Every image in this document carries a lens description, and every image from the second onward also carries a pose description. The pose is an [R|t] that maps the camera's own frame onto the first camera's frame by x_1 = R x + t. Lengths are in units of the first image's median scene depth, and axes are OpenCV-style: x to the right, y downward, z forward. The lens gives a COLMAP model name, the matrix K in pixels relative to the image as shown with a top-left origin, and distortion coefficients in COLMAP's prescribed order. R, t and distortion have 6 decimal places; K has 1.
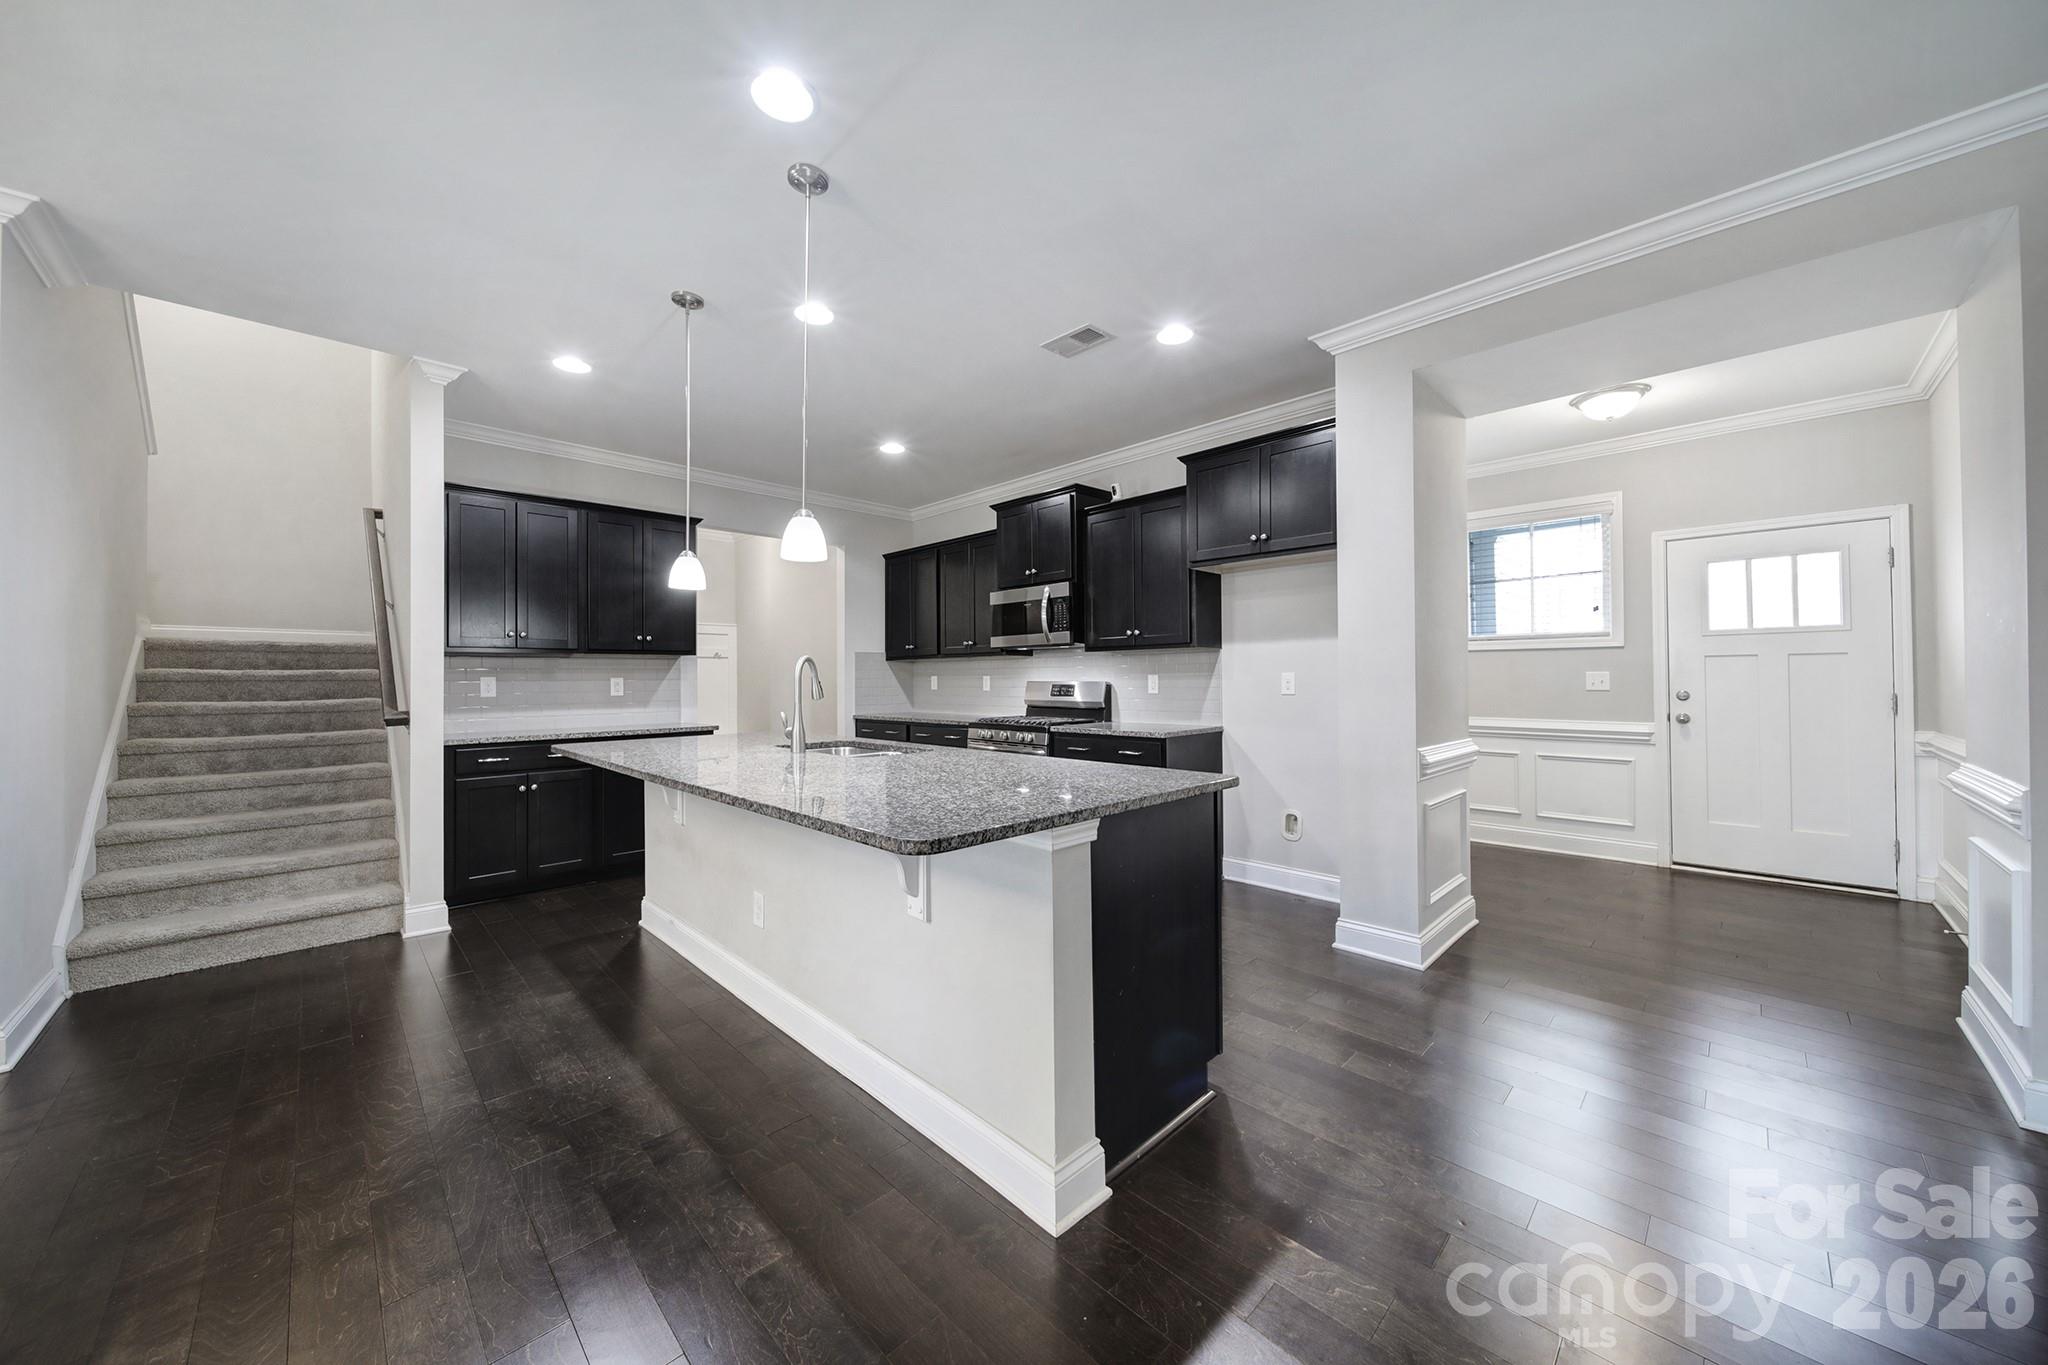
lens RADIAL K [[716.1, 0, 1024.2], [0, 716.1, 666.4], [0, 0, 1]] dist [-0.003531, -0.000835]
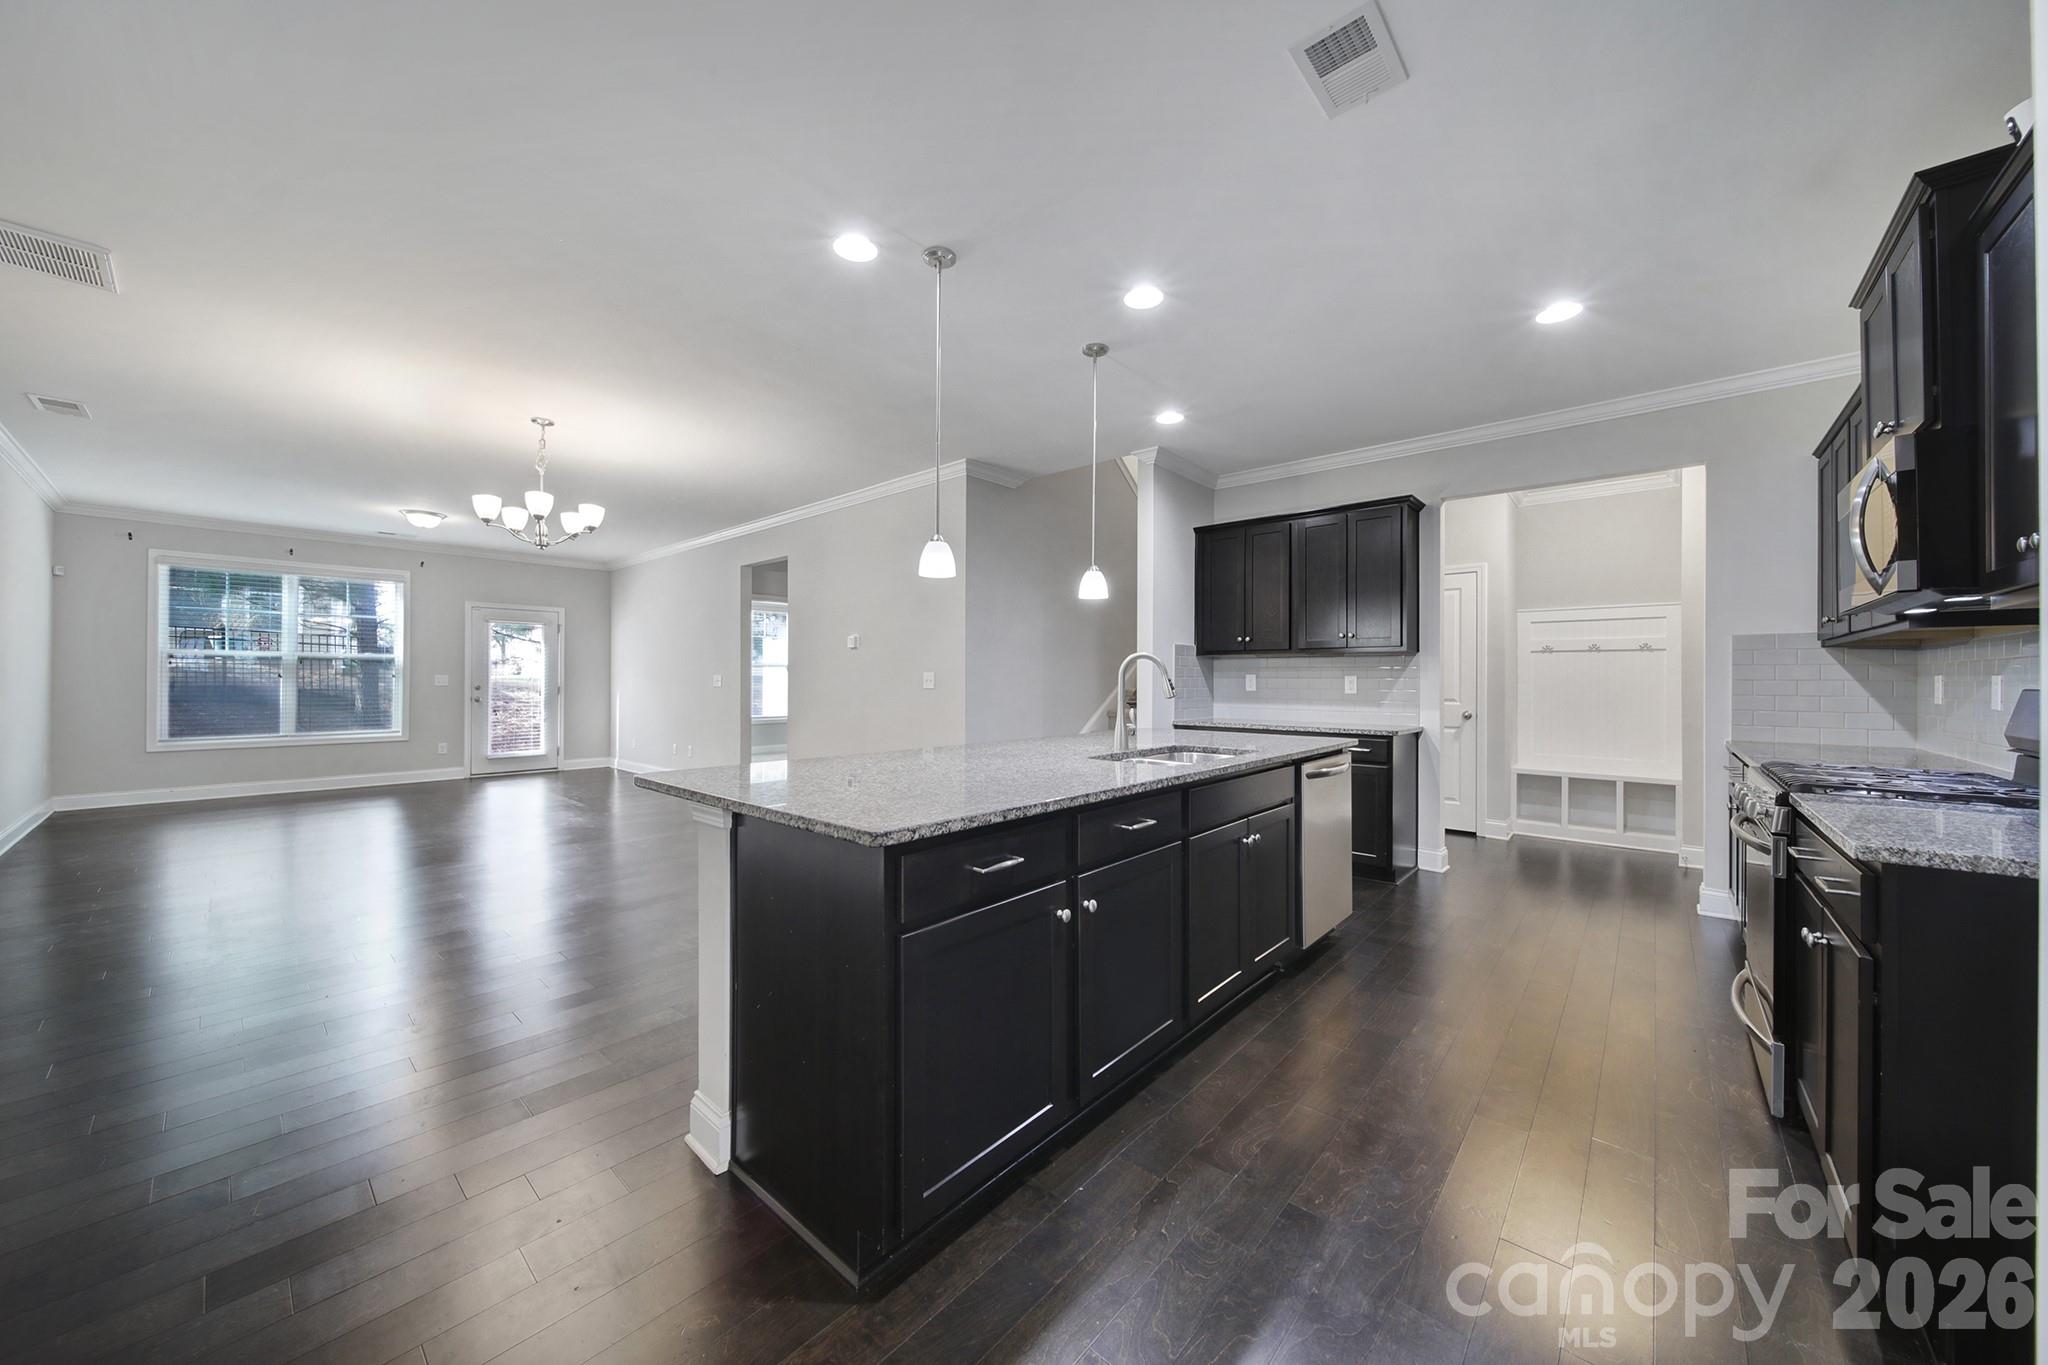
lens RADIAL K [[716.1, 0, 1020.9], [0, 716.1, 677.9], [0, 0, 1]] dist [-0.003531, -0.000835]
pose [[0.061179, 0.006464, -0.998106, 0.483427], [0.010860, 0.999916, 0.007142, 0.007488], [0.998068, -0.011276, 0.061104, 0.564451]]
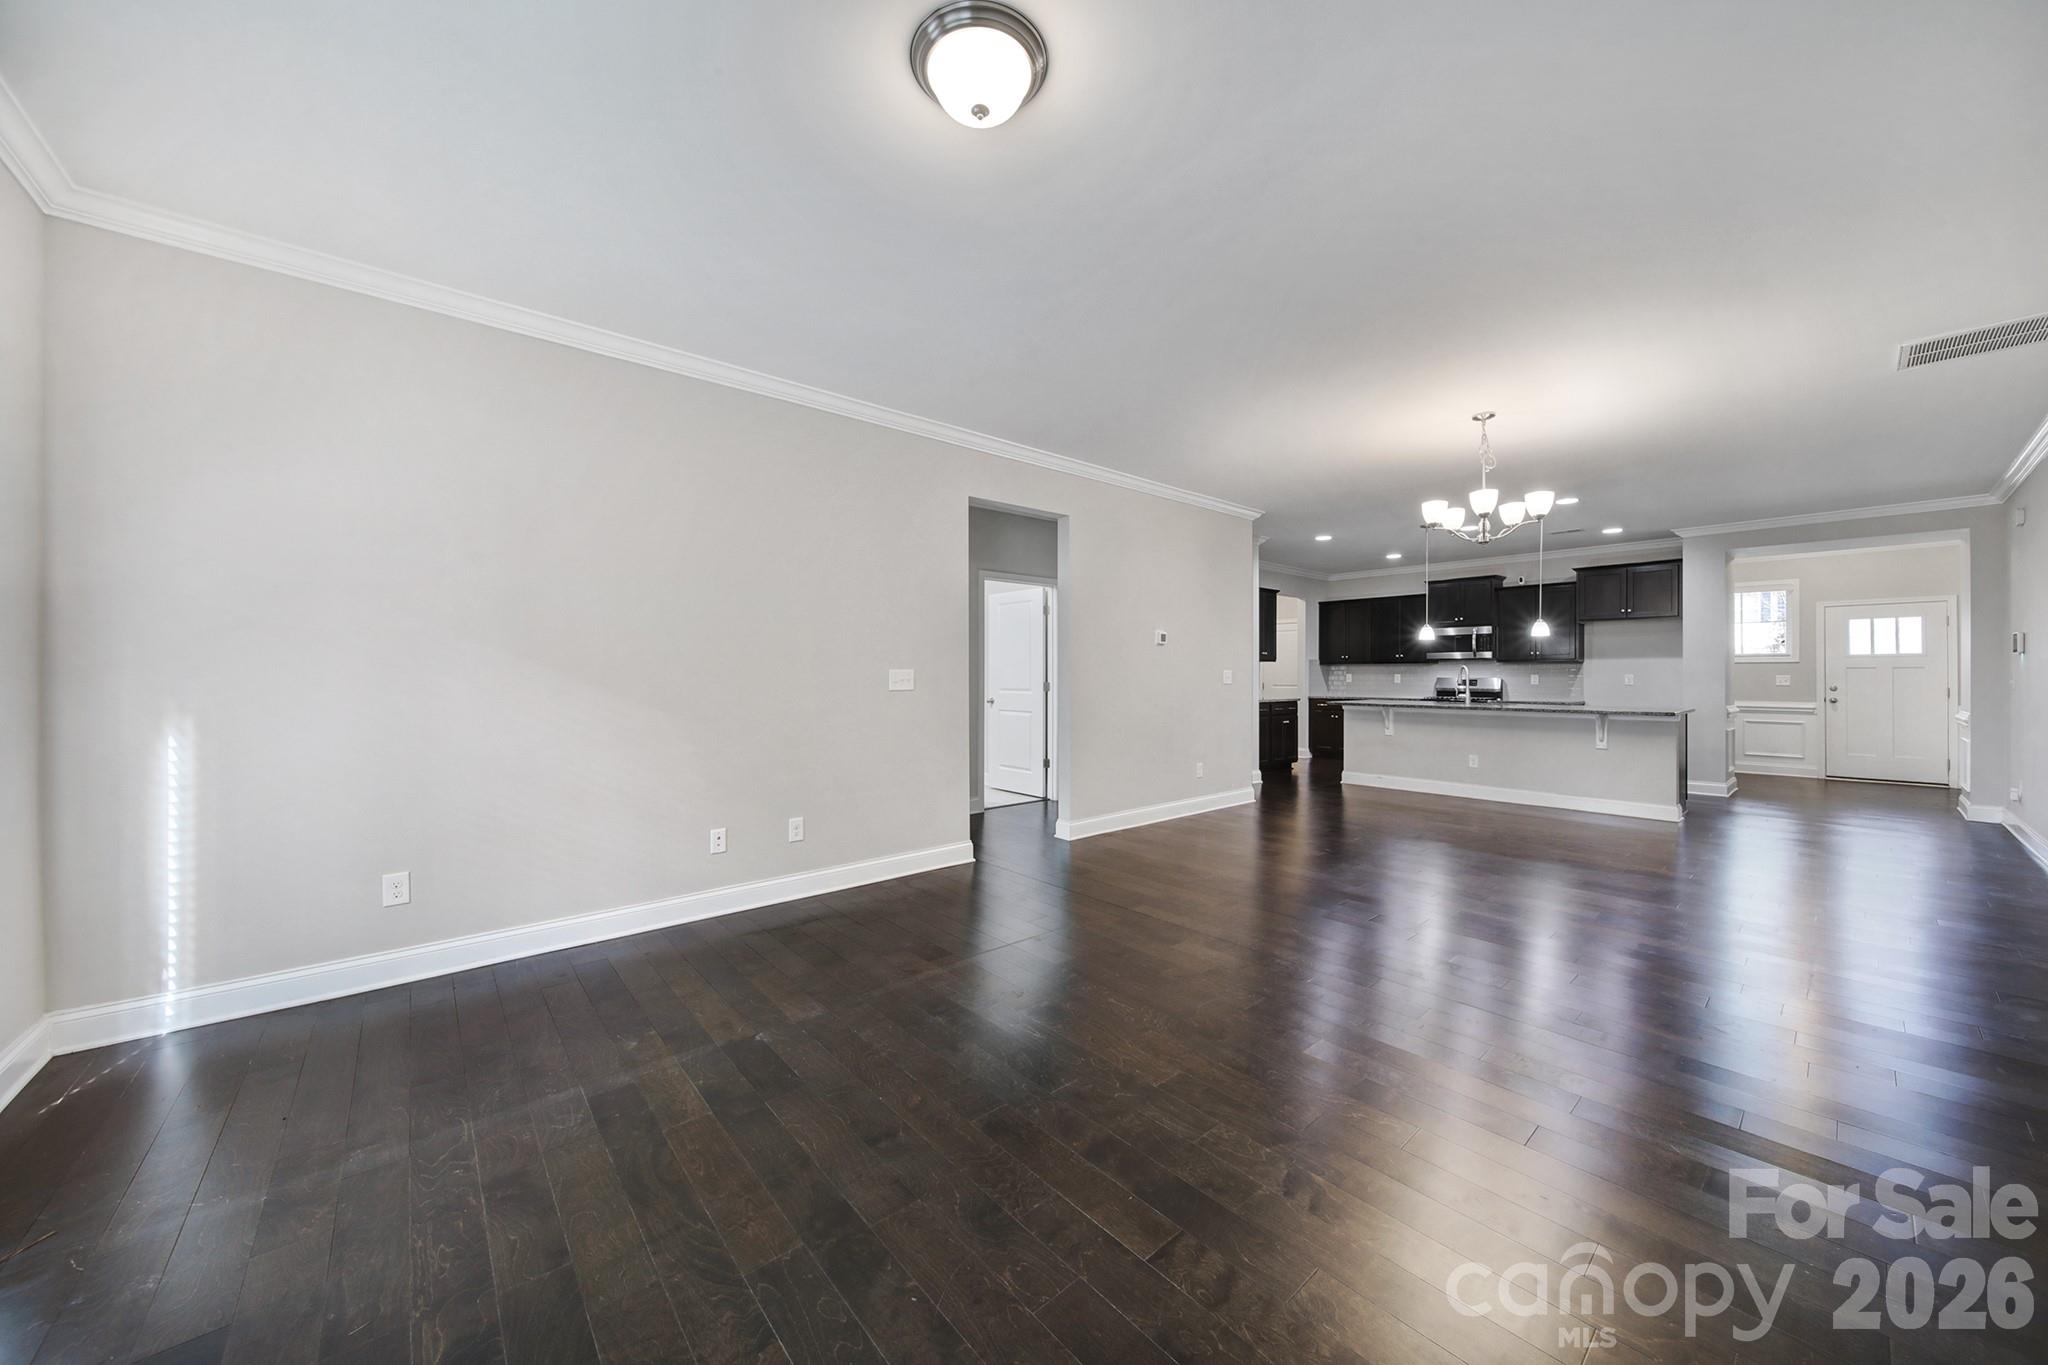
lens RADIAL K [[716.1, 0, 1019.1], [0, 716.1, 667.0], [0, 0, 1]] dist [-0.003531, -0.000835]
pose [[0.996986, 0.008913, -0.077065, -1.205620], [-0.008672, 0.999956, 0.003461, -0.004328], [0.077092, -0.002782, 0.997020, -1.165210]]
